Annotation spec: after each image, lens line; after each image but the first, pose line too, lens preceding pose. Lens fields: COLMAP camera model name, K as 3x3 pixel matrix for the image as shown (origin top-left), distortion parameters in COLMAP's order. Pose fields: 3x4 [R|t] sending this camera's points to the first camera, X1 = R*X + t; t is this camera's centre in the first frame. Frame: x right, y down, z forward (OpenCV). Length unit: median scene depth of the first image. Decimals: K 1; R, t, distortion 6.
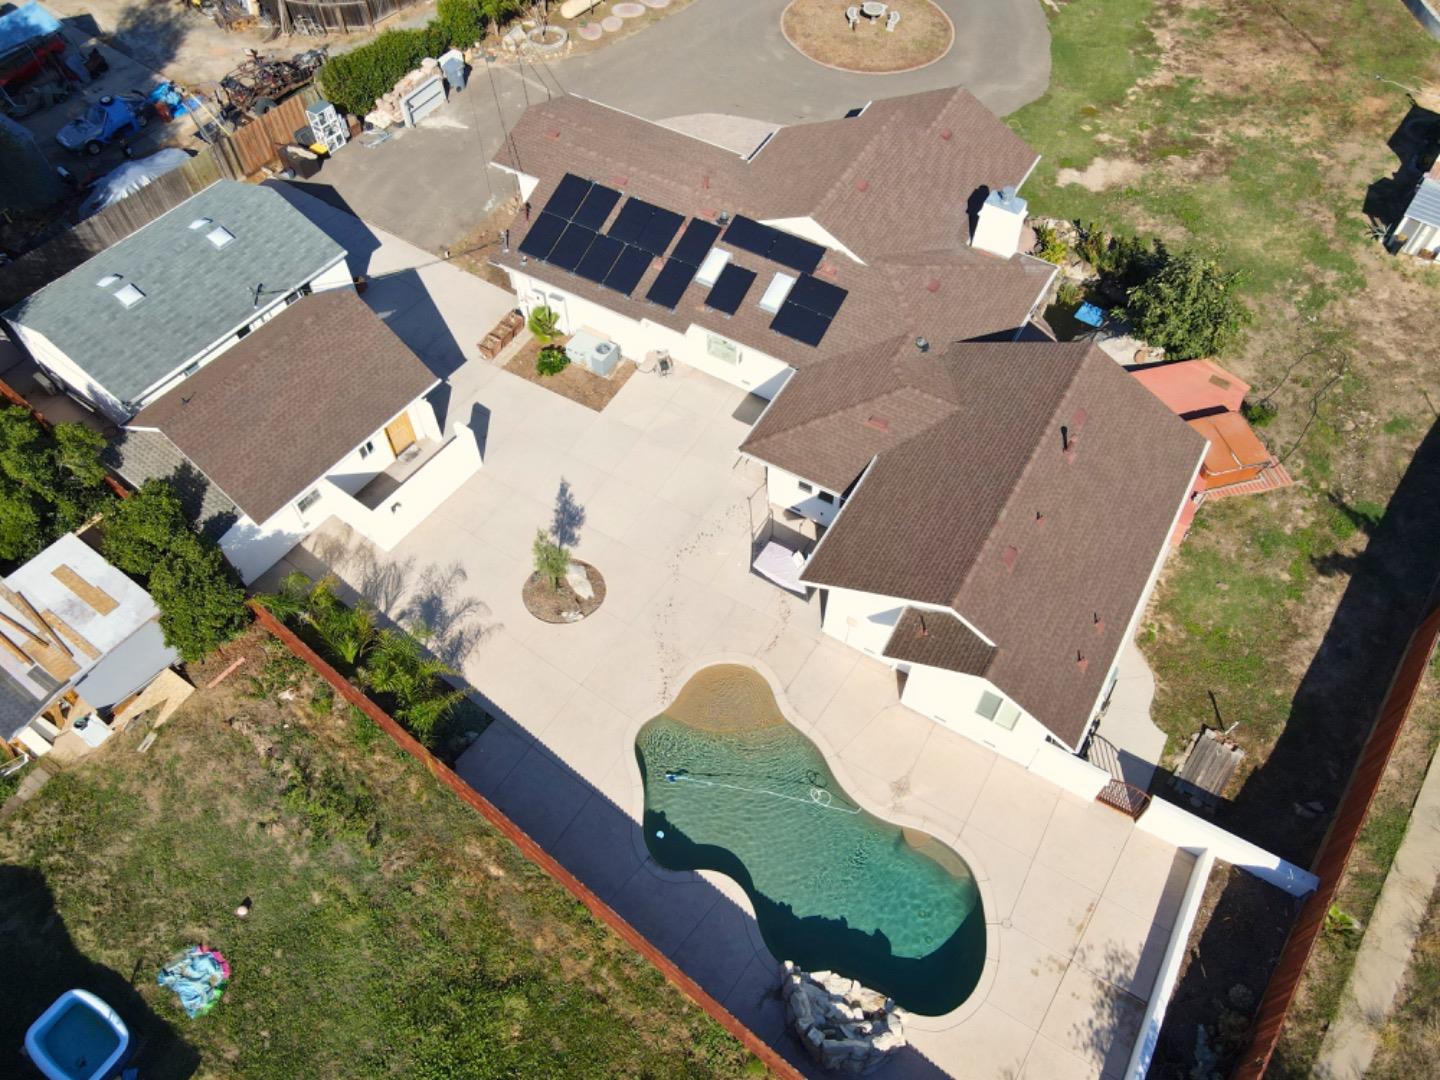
lens RADIAL K [[1098.4, 0, 722.0], [0, 1098.4, 540.9], [0, 0, 1]] dist [0.016005, 0.004418]
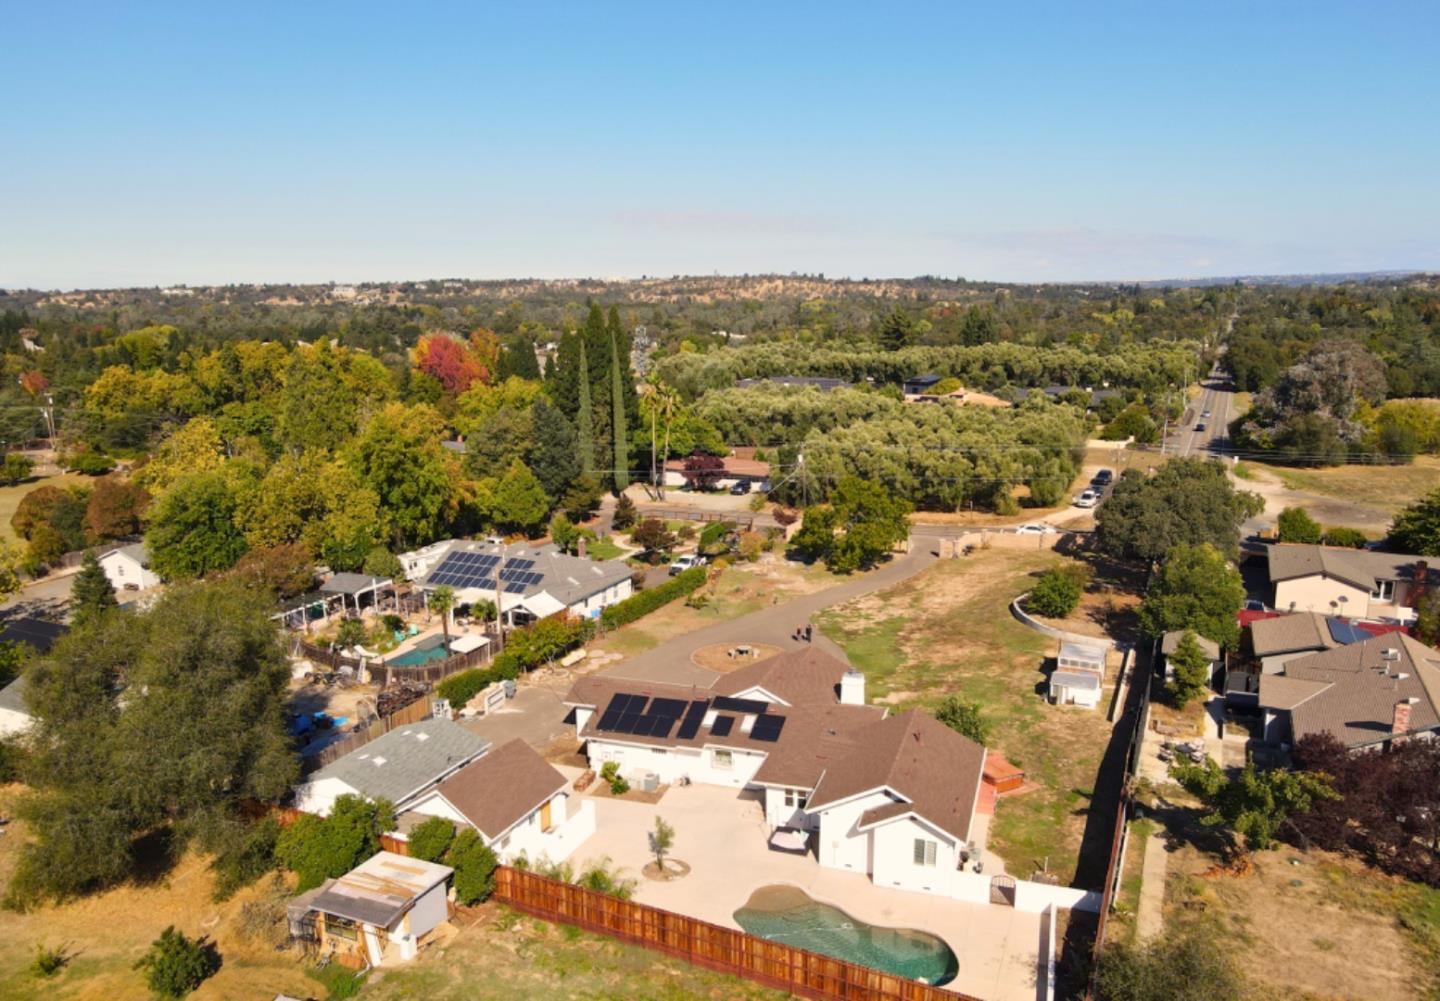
lens RADIAL K [[1147.4, 0, 719.3], [0, 1147.4, 499.7], [0, 0, 1]] dist [-0.004168, -0.000451]
pose [[0.976019, -0.040550, 0.213873, -0.379713], [0.177054, 0.719461, -0.671586, 0.759201], [-0.126641, 0.693348, 0.709387, -0.595413]]
